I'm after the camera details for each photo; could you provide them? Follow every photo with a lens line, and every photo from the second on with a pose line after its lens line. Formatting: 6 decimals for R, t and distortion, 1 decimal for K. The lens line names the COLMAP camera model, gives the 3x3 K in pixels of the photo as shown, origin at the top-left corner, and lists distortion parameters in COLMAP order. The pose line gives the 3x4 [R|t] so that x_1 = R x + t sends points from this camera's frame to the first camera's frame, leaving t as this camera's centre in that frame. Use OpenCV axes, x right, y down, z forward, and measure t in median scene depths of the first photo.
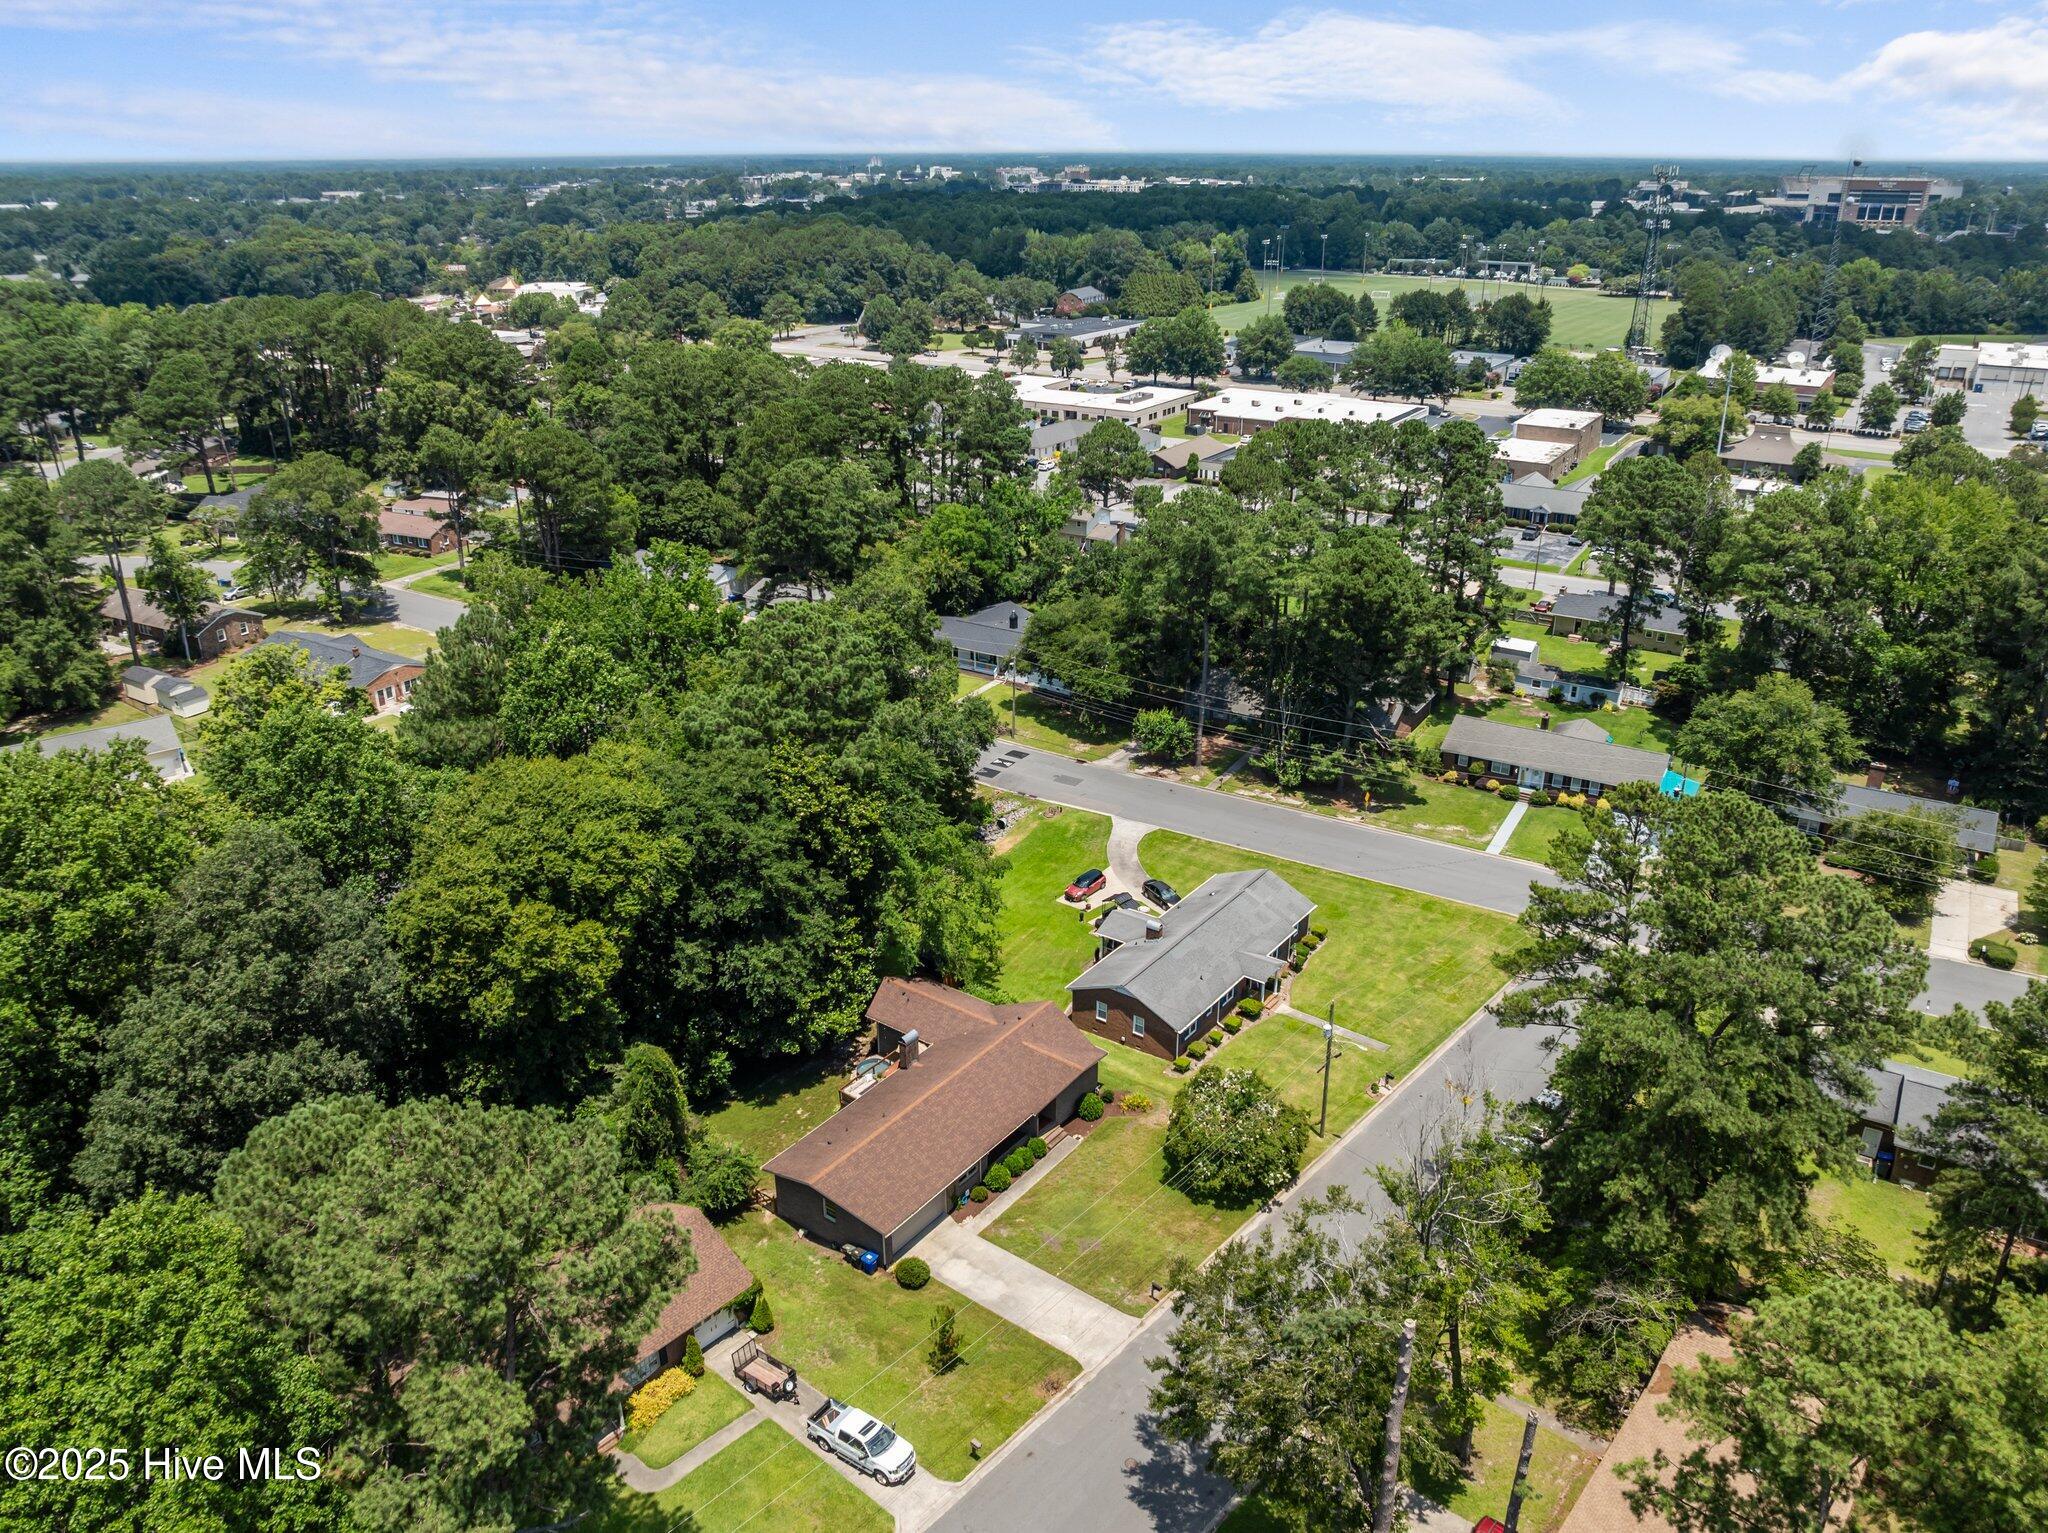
lens RADIAL K [[1439.3, 0, 1017.9], [0, 1439.3, 776.2], [0, 0, 1]] dist [-0.031906, -0.005146]
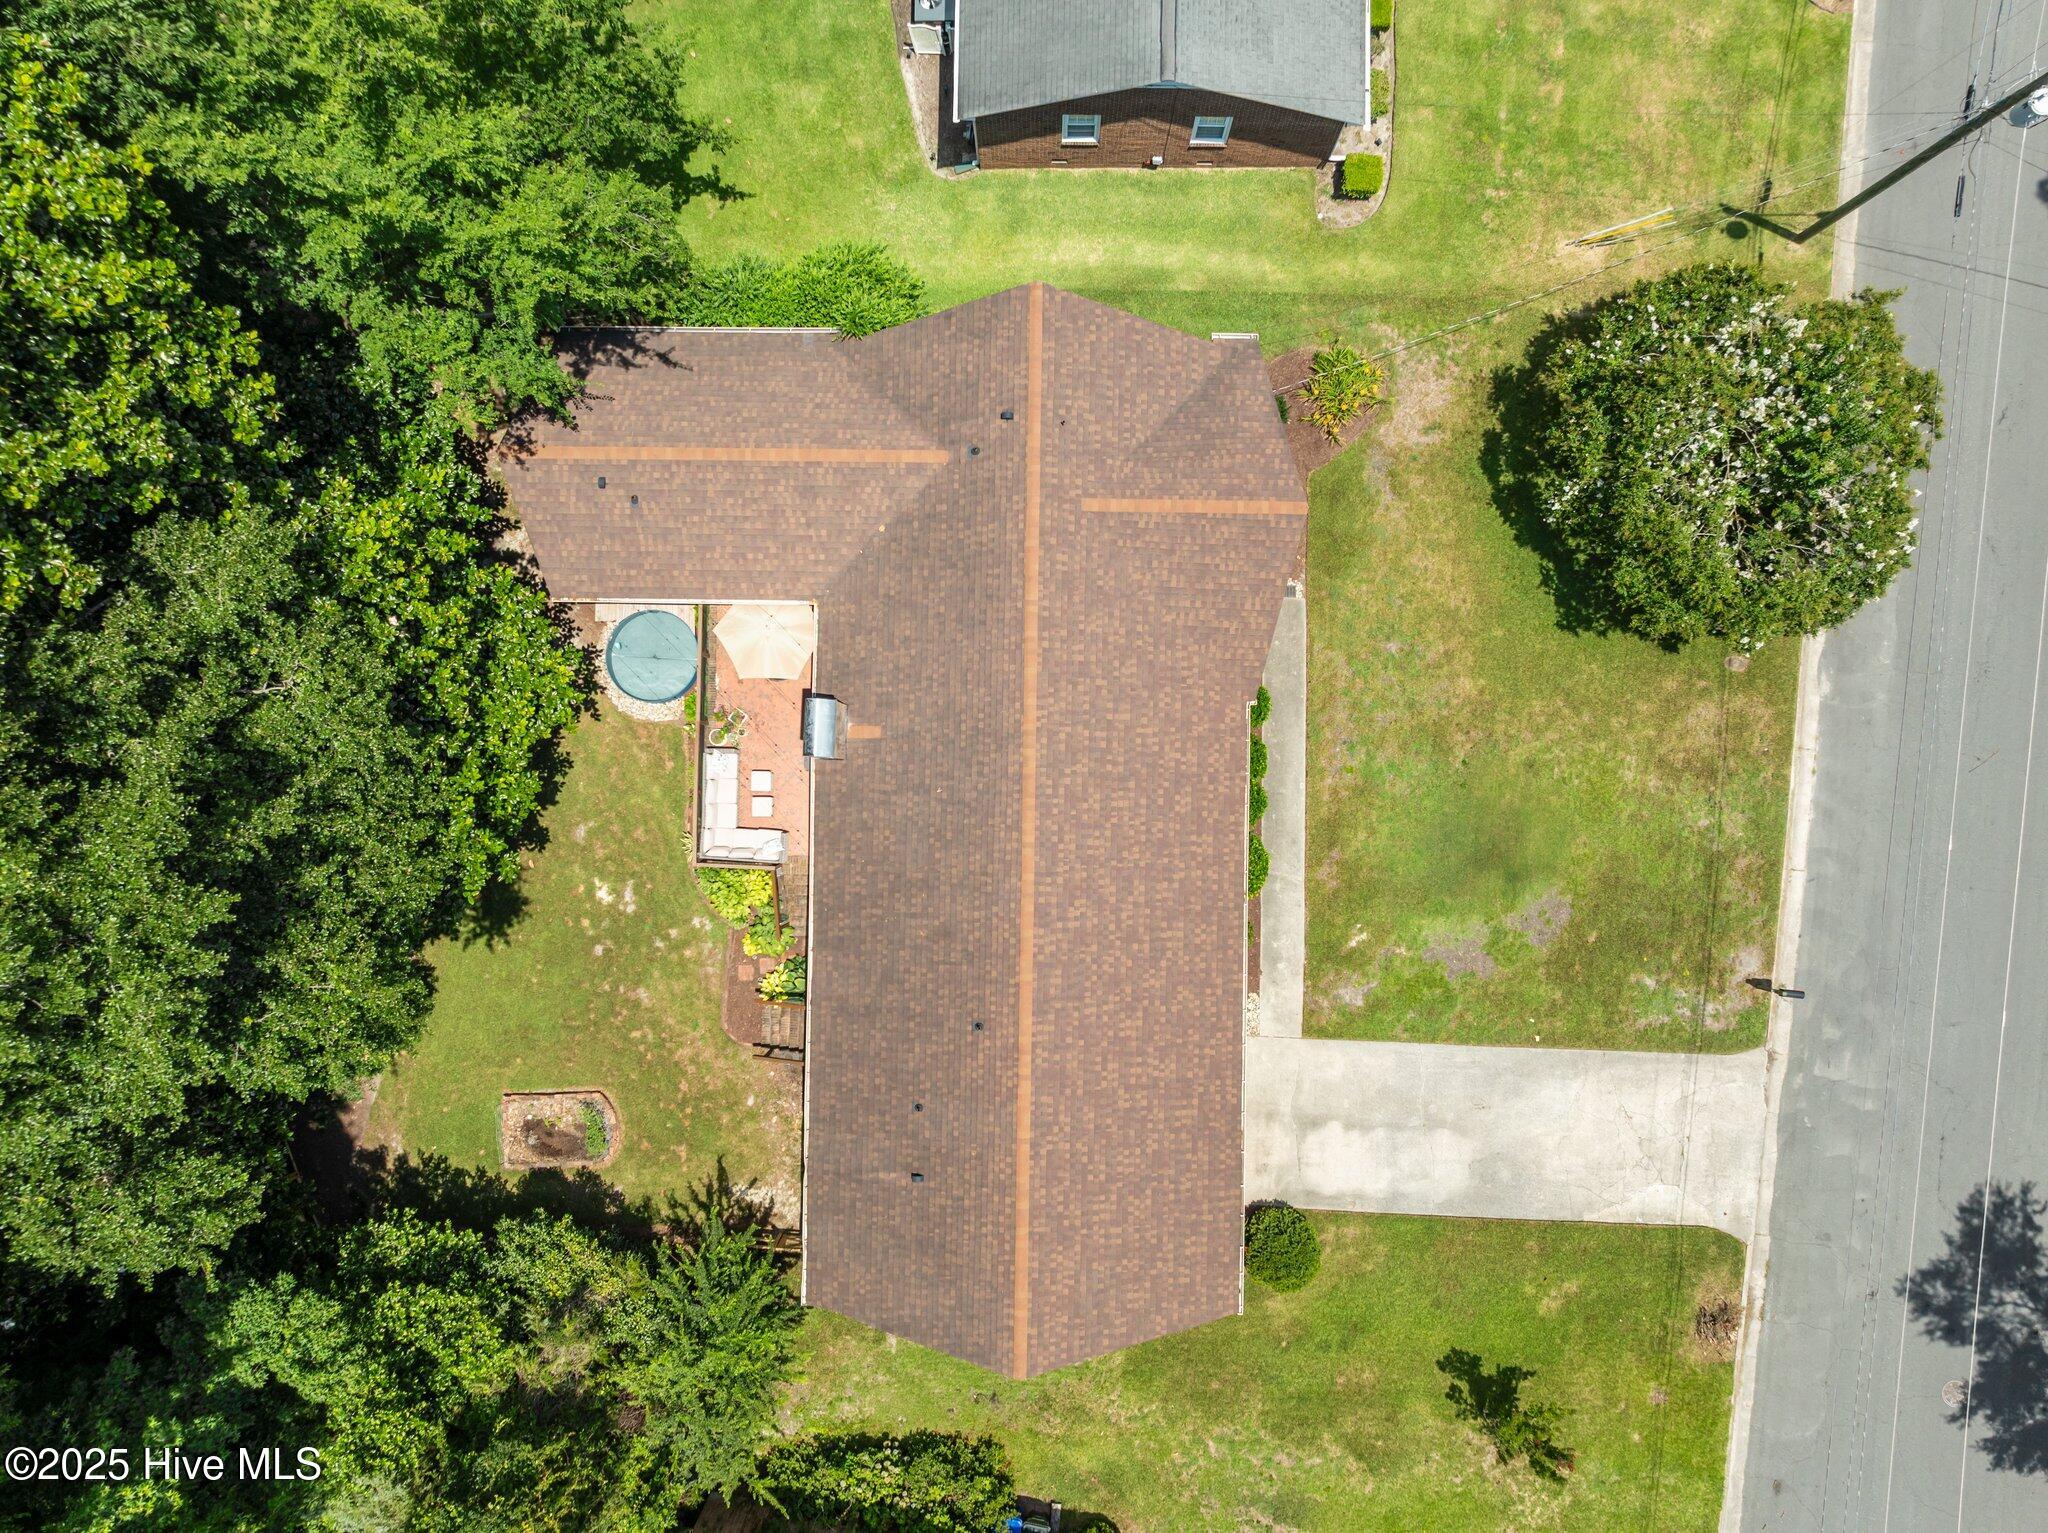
lens RADIAL K [[1442.6, 0, 1021.5], [0, 1442.6, 757.7], [0, 0, 1]] dist [-0.043854, 0.013122]
pose [[0.810856, -0.585218, 0.005744, -0.044185], [0.245097, 0.348477, 0.904705, -0.098352], [-0.531451, -0.732178, 0.426000, 0.820748]]
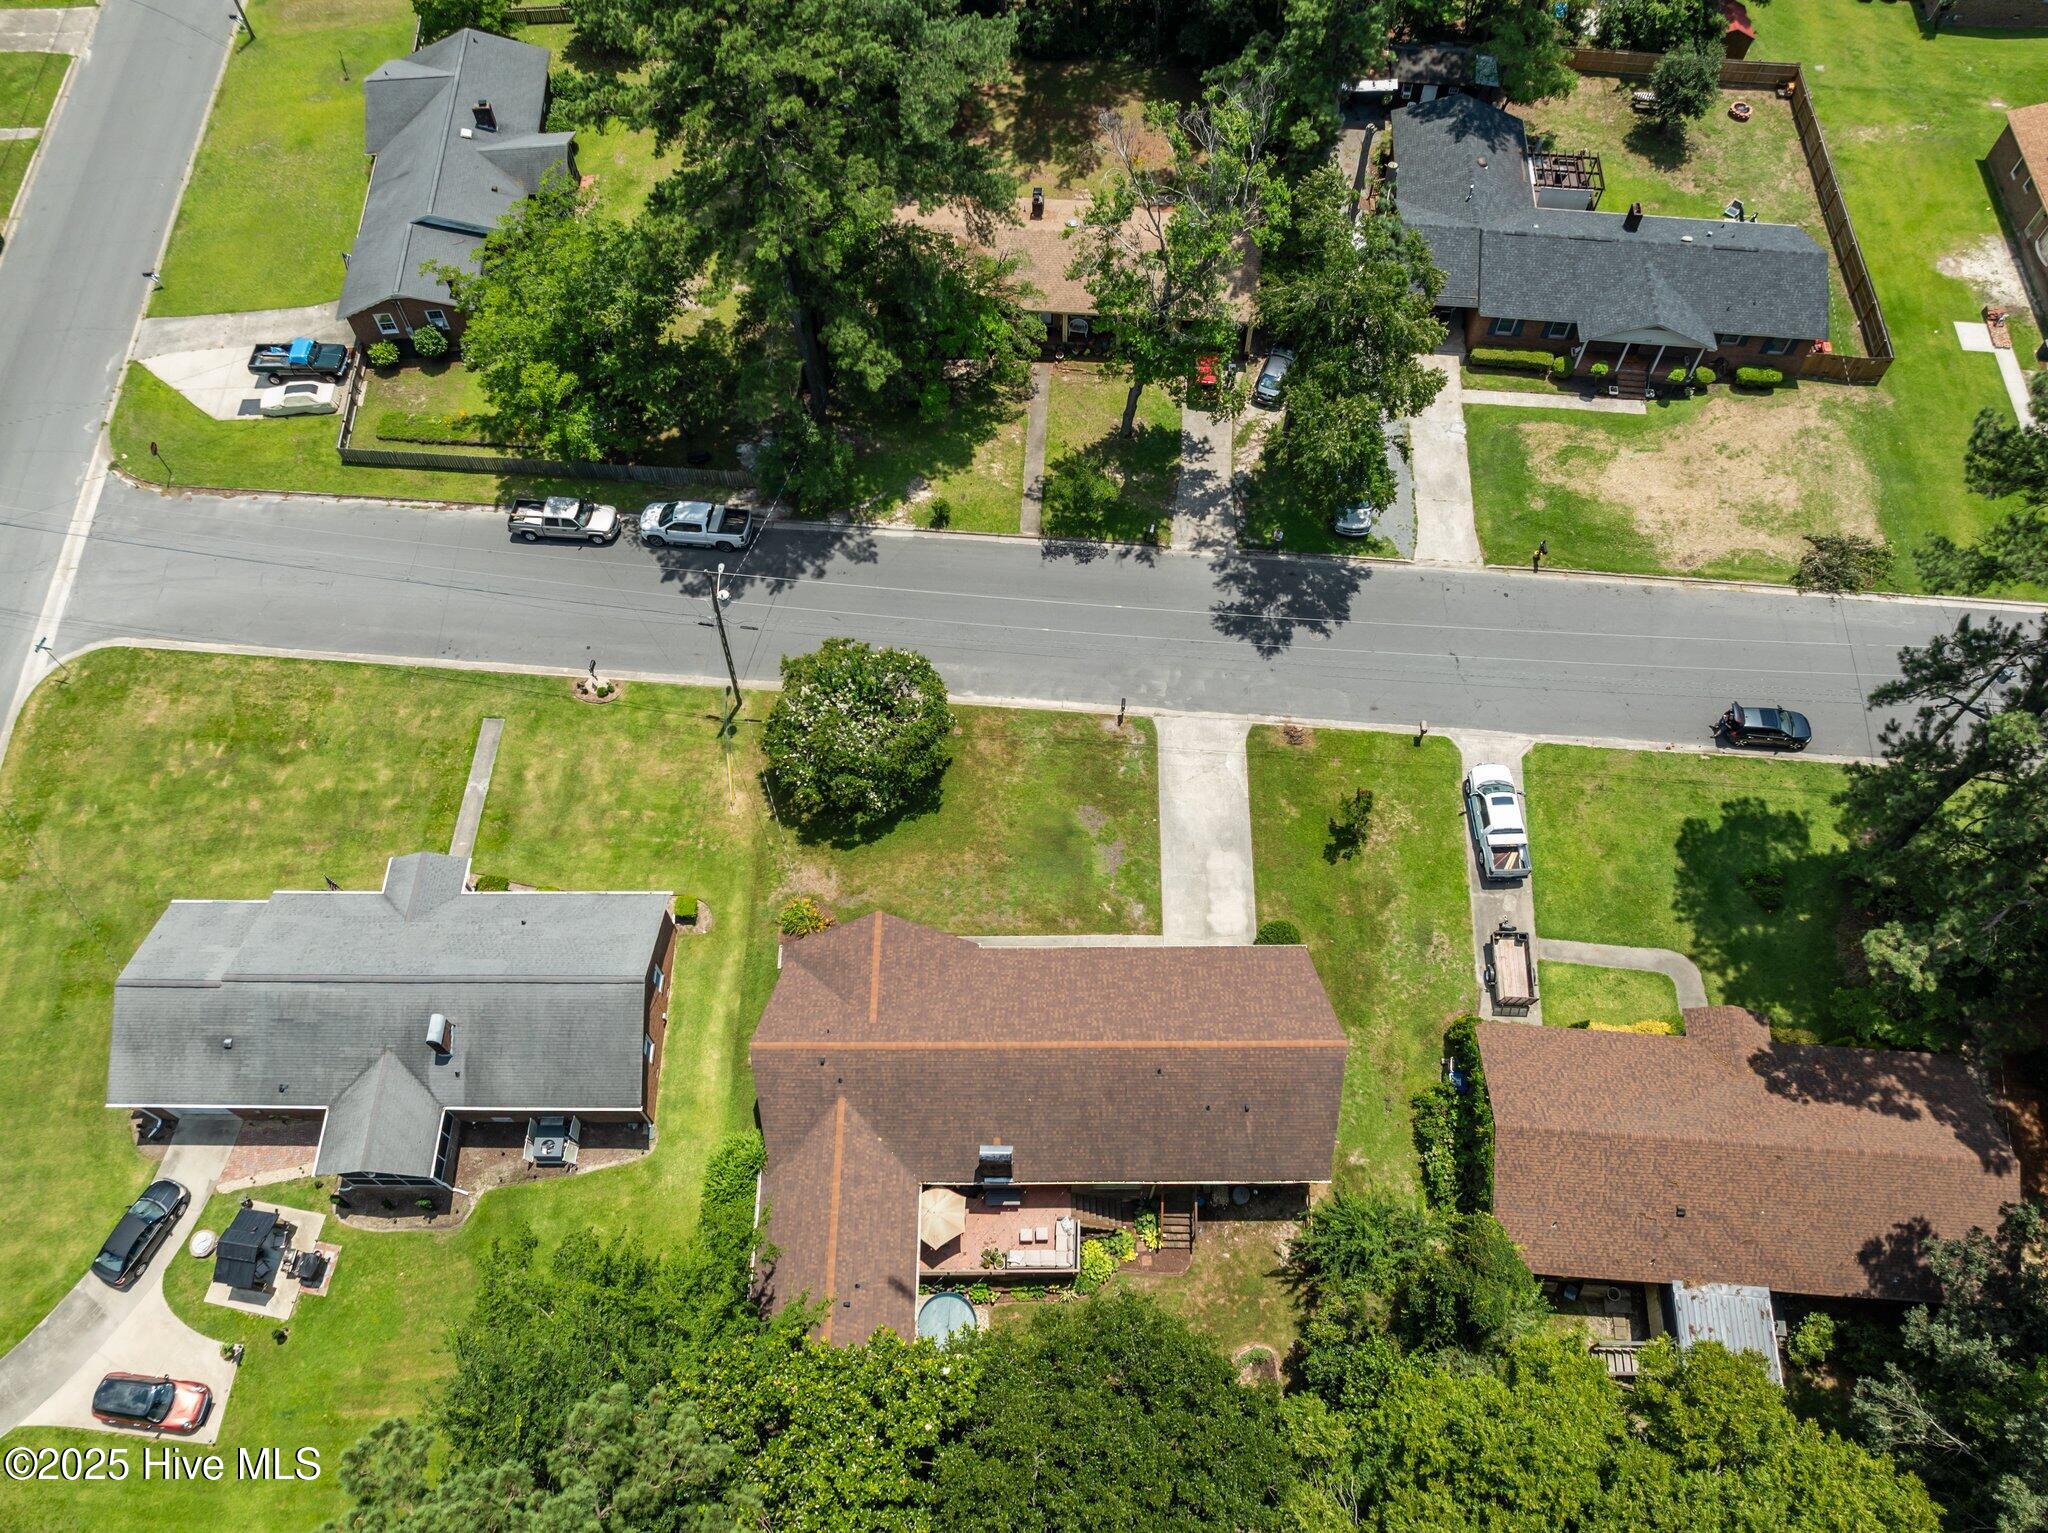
lens RADIAL K [[1439.3, 0, 1027.5], [0, 1439.3, 757.8], [0, 0, 1]] dist [-0.031906, -0.005146]
pose [[-0.599421, -0.685777, 0.412801, -0.209865], [0.323225, 0.264424, 0.908629, -0.375635], [-0.732271, 0.678078, 0.063159, 0.835078]]
